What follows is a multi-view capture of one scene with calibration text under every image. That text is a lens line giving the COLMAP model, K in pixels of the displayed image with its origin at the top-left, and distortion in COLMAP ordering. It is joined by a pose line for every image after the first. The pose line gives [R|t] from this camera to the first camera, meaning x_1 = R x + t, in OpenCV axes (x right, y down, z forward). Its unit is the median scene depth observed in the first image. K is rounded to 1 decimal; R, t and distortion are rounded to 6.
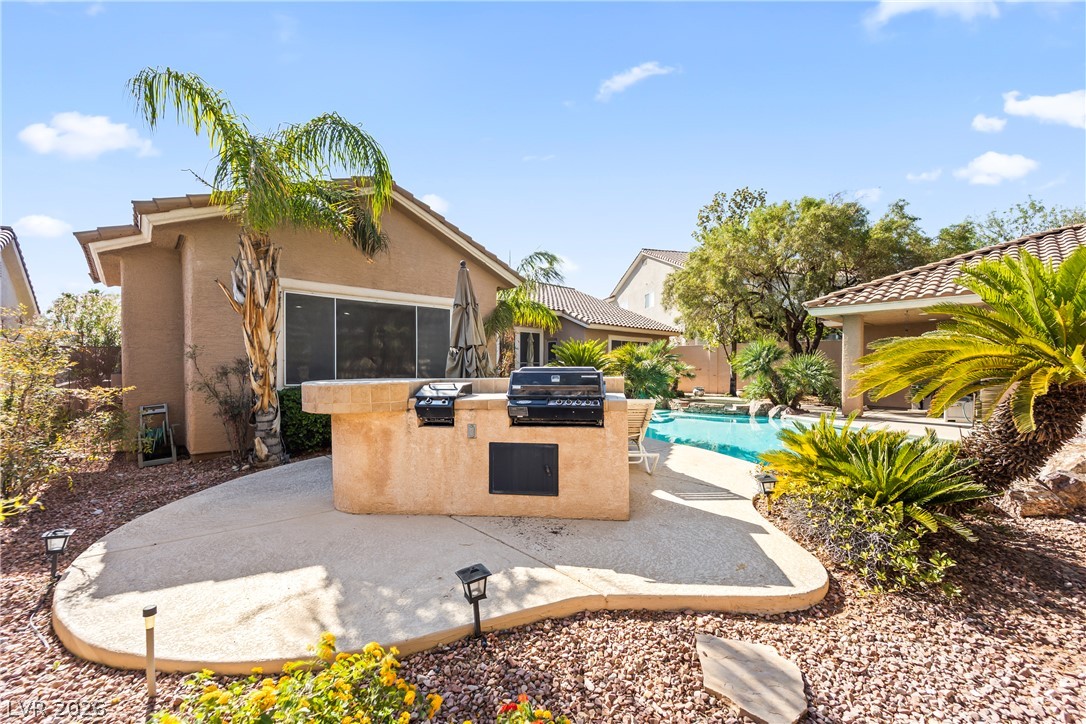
lens RADIAL K [[436.1, 0, 540.3], [0, 436.1, 366.0], [0, 0, 1]] dist [0.039299, -0.023958]
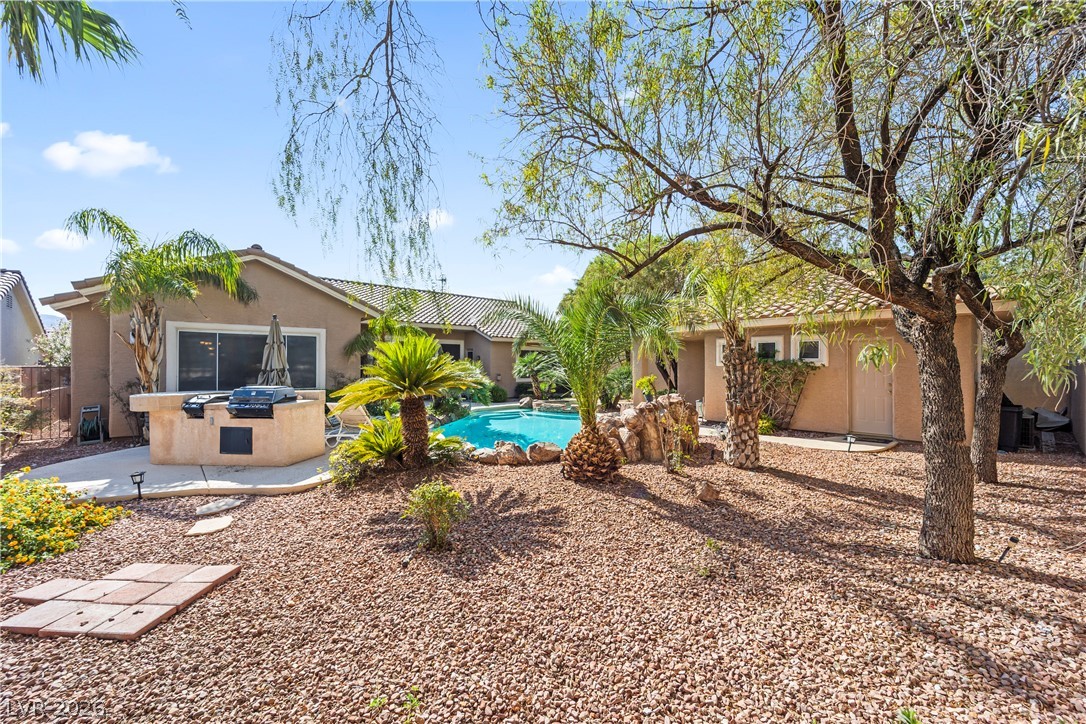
lens RADIAL K [[433.6, 0, 536.3], [0, 433.6, 363.1], [0, 0, 1]] dist [0.039523, -0.023983]
pose [[0.999365, -0.003048, -0.035494, 0.392166], [0.002826, 0.999976, -0.006319, -0.025670], [0.035513, 0.006214, 0.999350, -0.257358]]
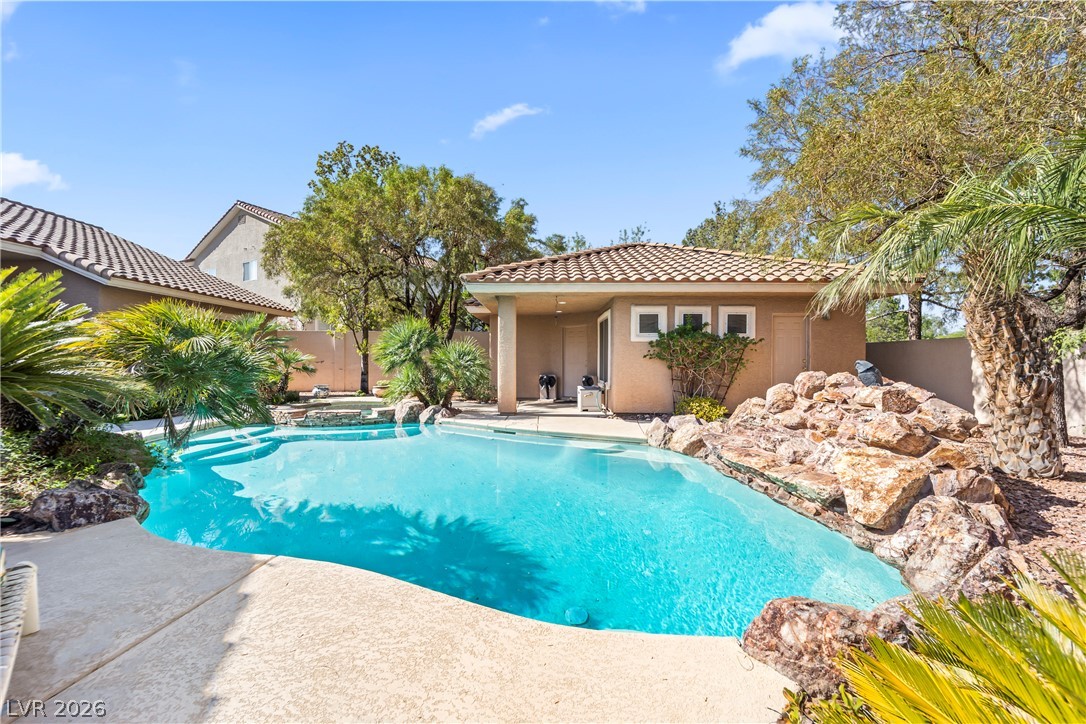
lens RADIAL K [[433.6, 0, 536.3], [0, 433.6, 363.1], [0, 0, 1]] dist [0.039523, -0.023983]
pose [[0.689664, -0.003288, 0.724122, 0.114577], [-0.002091, 0.999976, 0.006531, 0.008452], [-0.724127, -0.006018, 0.689641, 0.332230]]
